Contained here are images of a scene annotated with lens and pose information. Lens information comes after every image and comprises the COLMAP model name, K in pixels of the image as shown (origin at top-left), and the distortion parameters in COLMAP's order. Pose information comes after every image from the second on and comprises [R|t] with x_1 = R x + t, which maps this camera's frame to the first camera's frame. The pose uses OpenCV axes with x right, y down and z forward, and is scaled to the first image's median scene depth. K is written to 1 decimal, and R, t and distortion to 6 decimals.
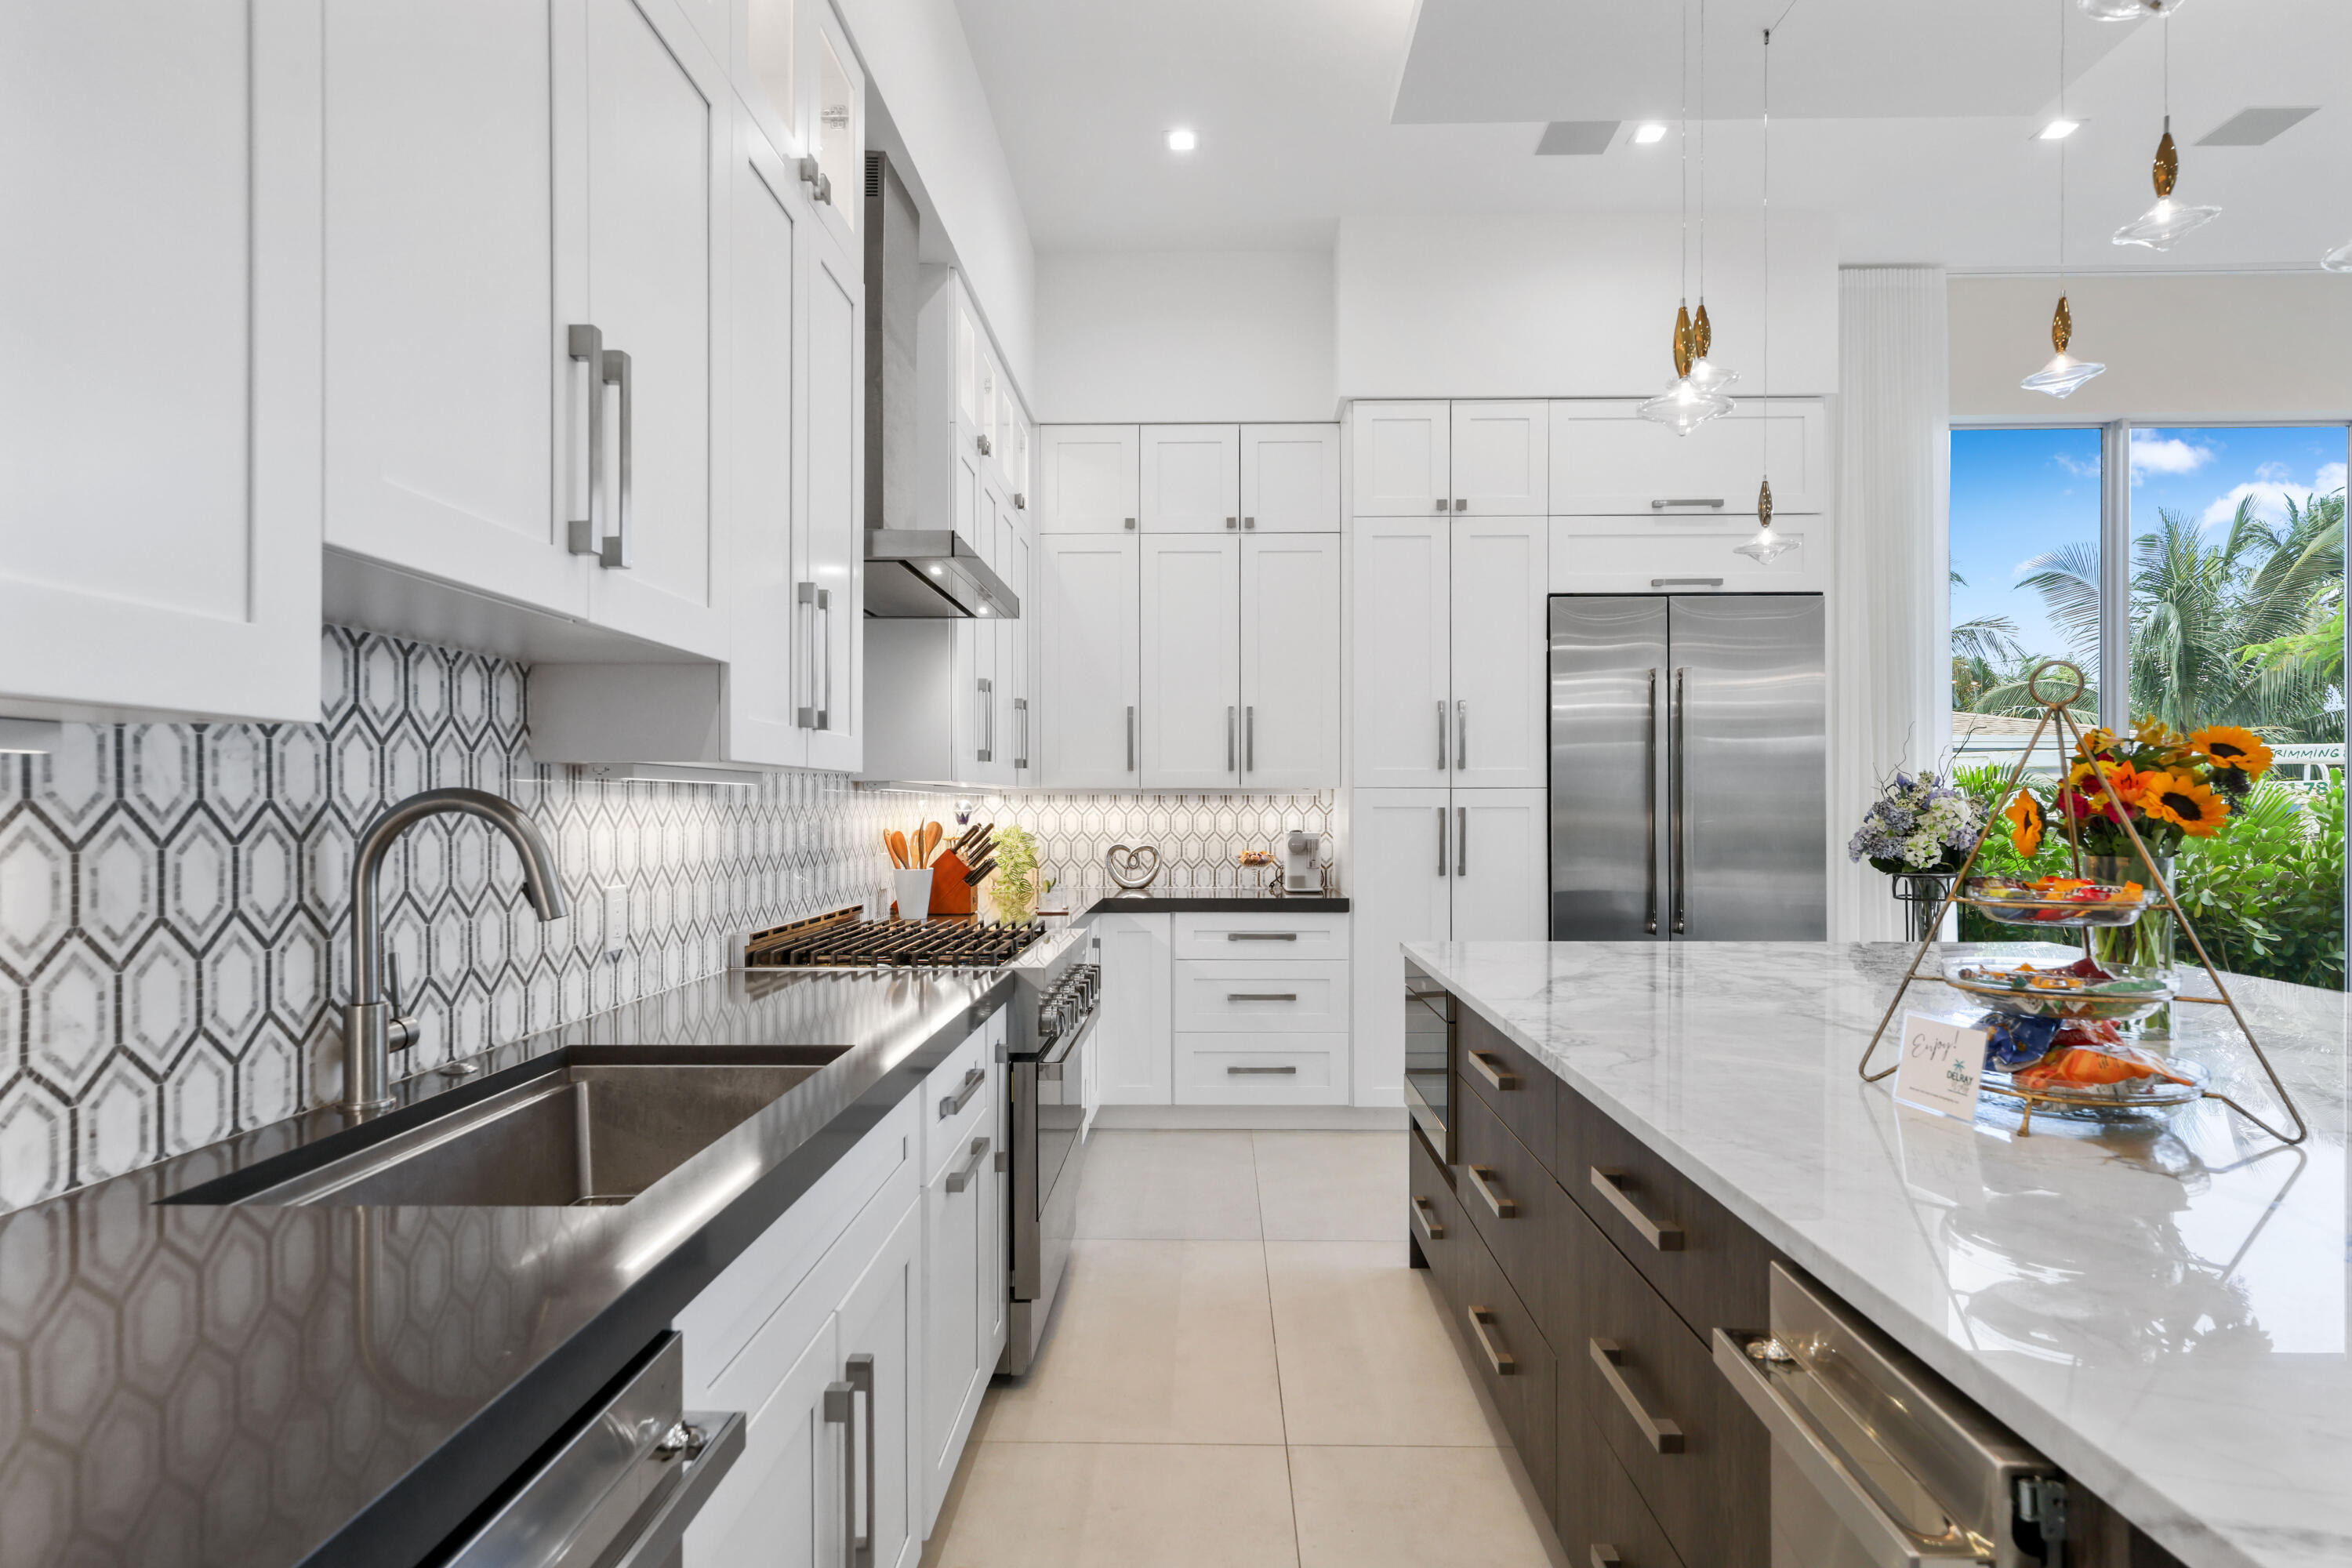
lens RADIAL K [[1258.7, 0, 1183.7], [0, 1258.7, 810.4], [0, 0, 1]] dist [-0.000691, 0.004831]
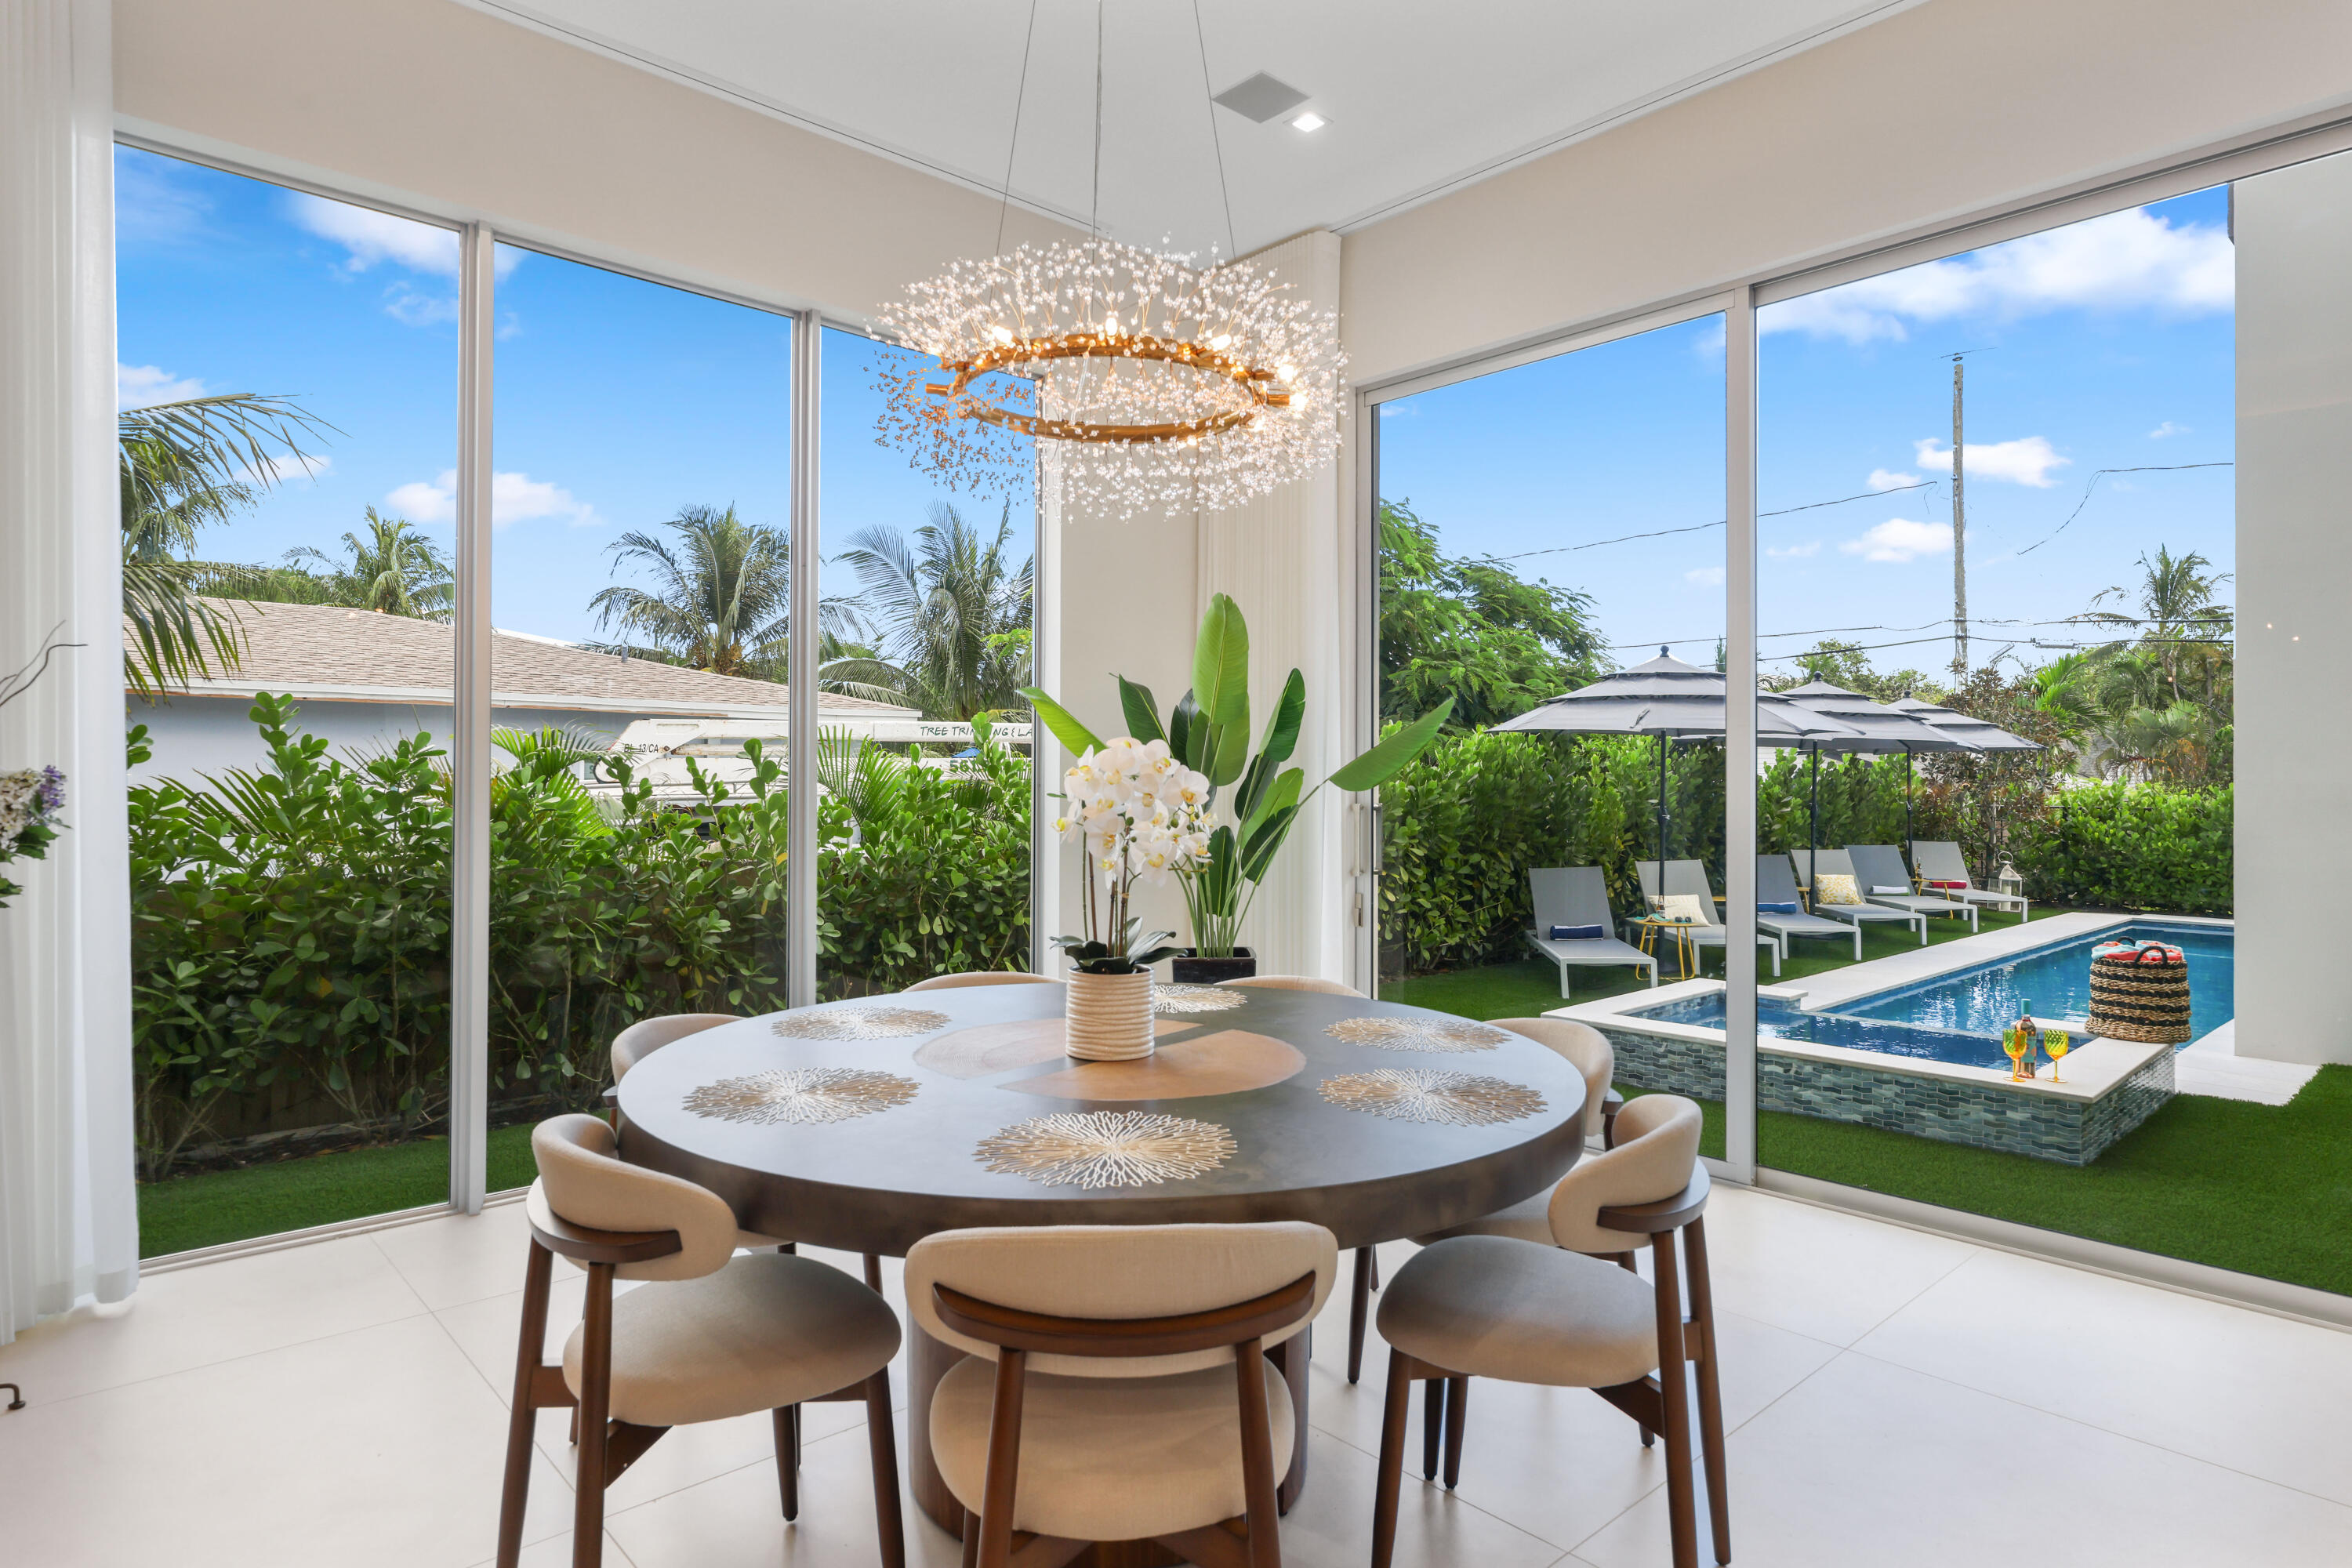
lens RADIAL K [[1303.1, 0, 1173.9], [0, 1303.1, 764.5], [0, 0, 1]] dist [-0.007051, 0.007386]
pose [[0.727403, 0.013060, 0.686087, 0.609900], [-0.004154, 0.999884, -0.014628, -0.007070], [-0.686198, 0.007790, 0.727373, 0.261631]]
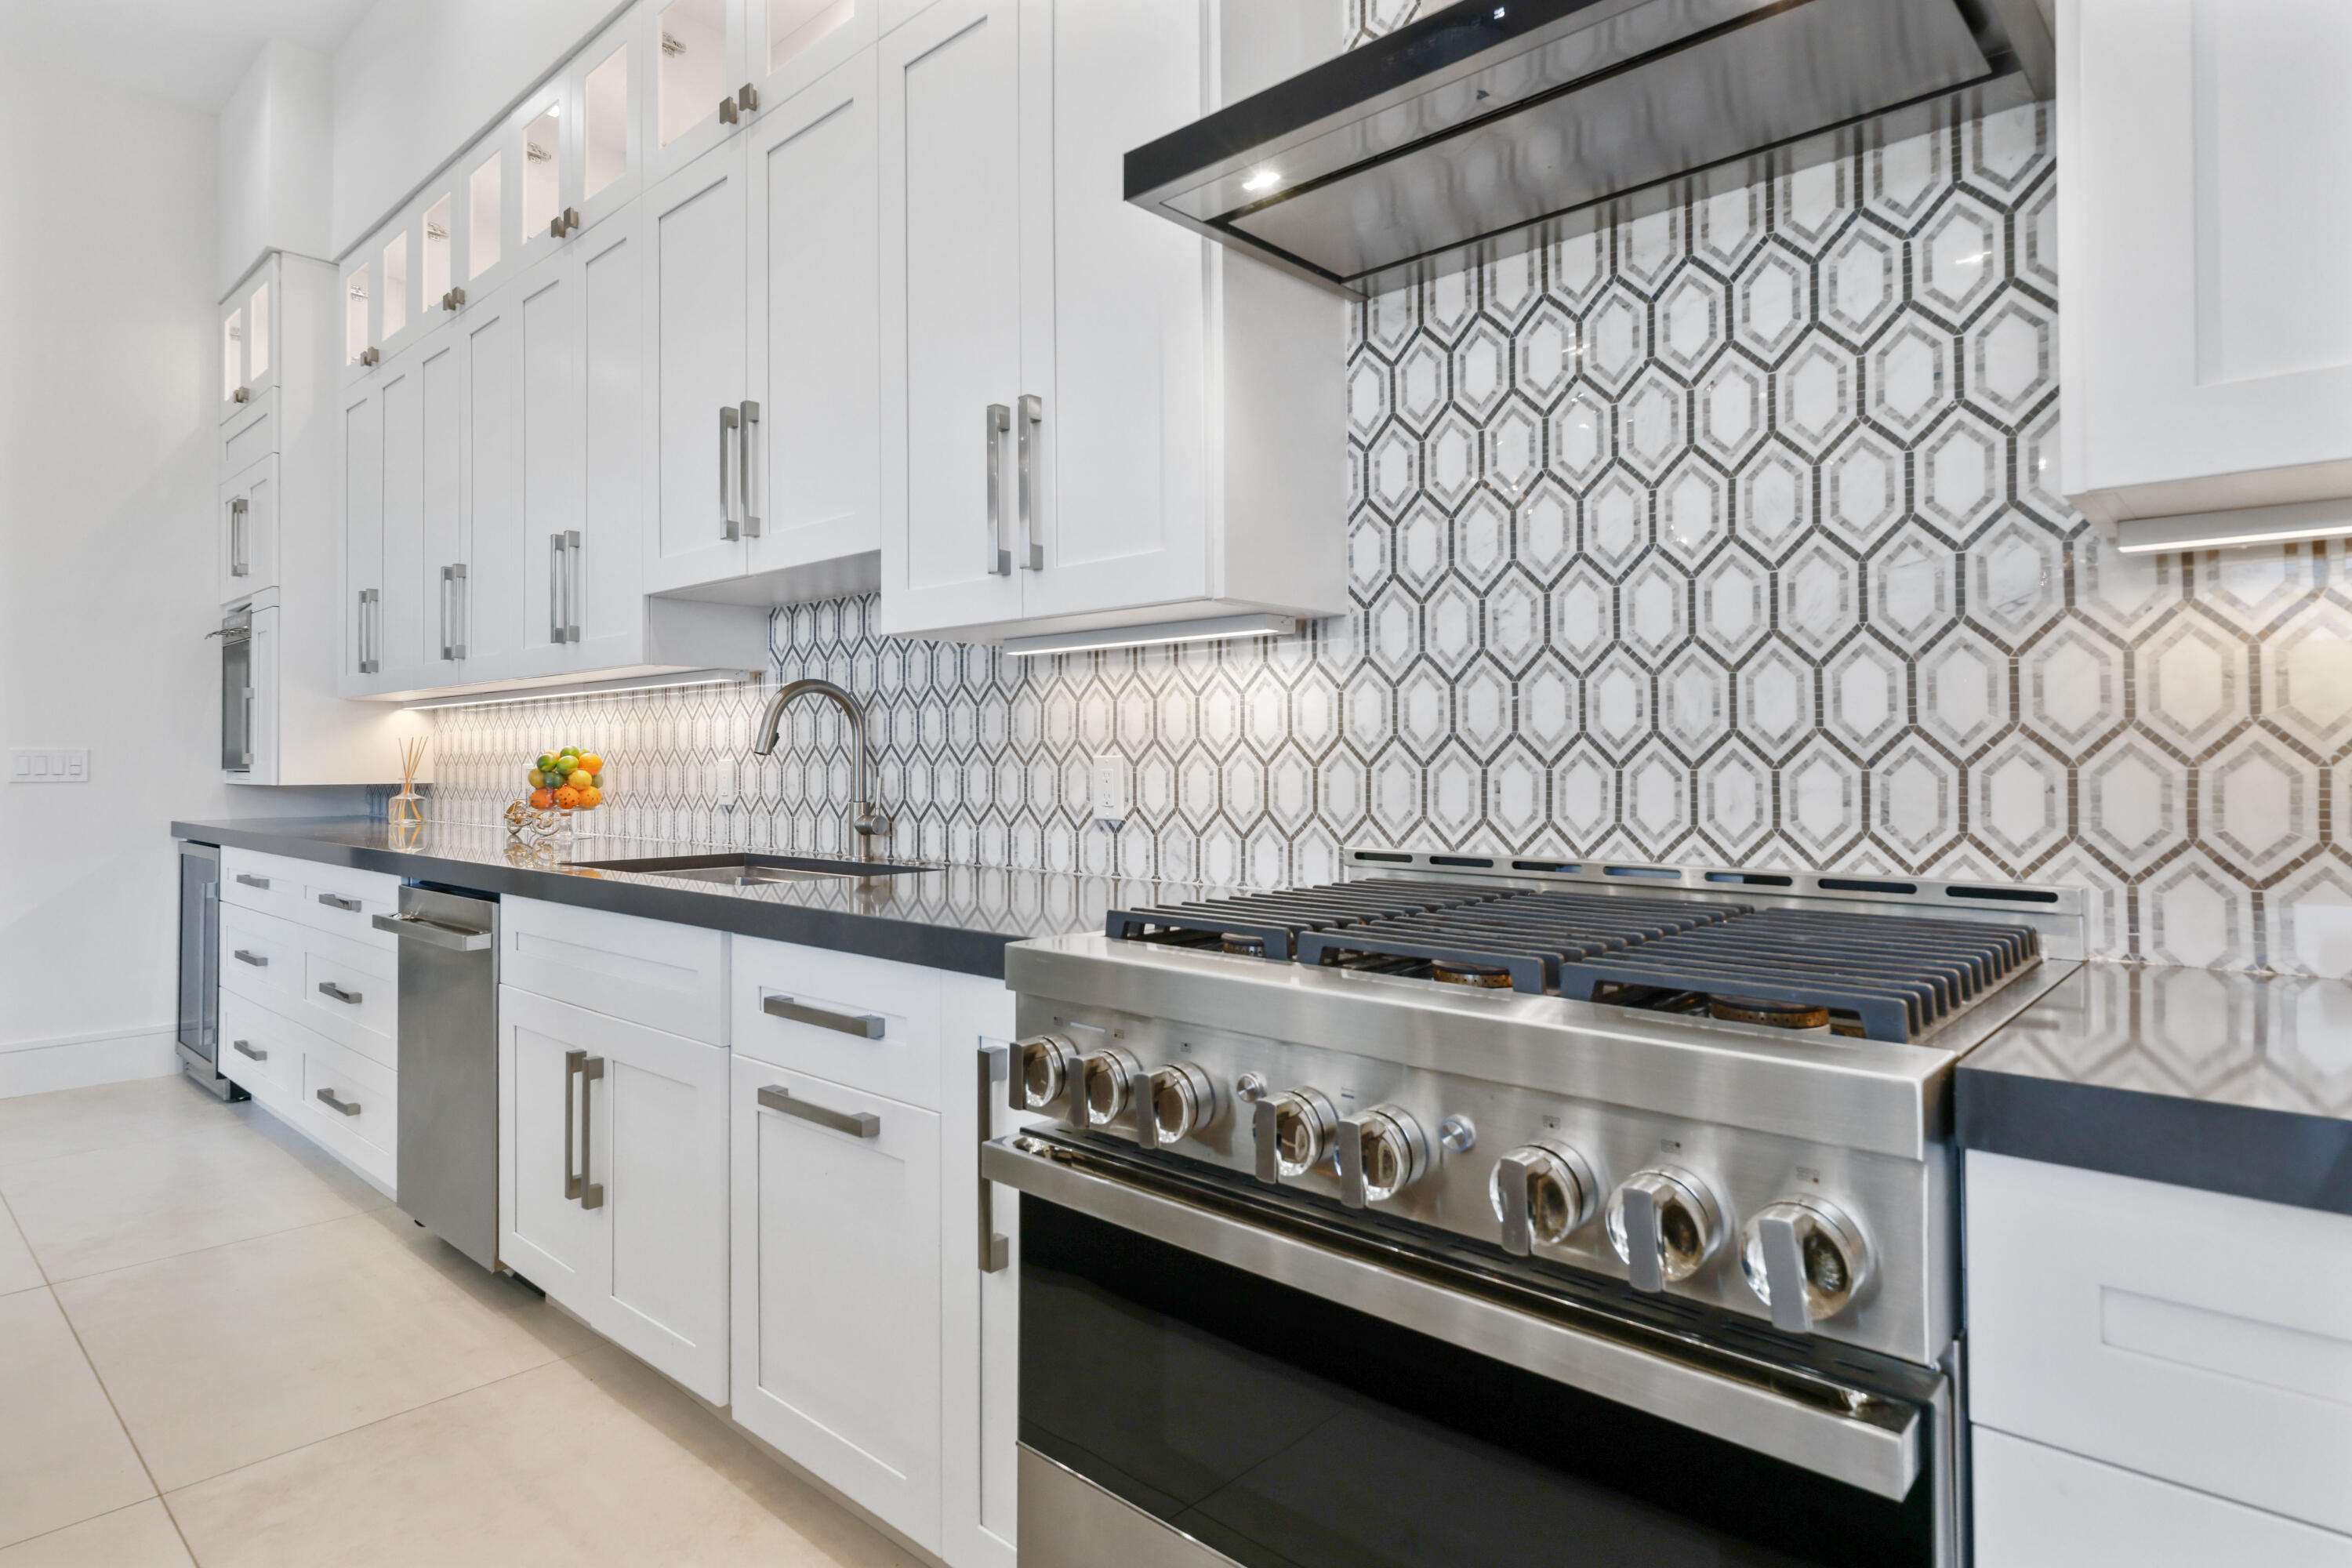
lens RADIAL K [[1258.7, 0, 1182.2], [0, 1258.7, 751.1], [0, 0, 1]] dist [-0.000691, 0.004831]
pose [[-0.645693, -0.006731, -0.763567, 0.131002], [-0.001201, 0.999969, -0.007799, 0.029444], [0.763596, -0.004119, -0.645681, 0.779842]]
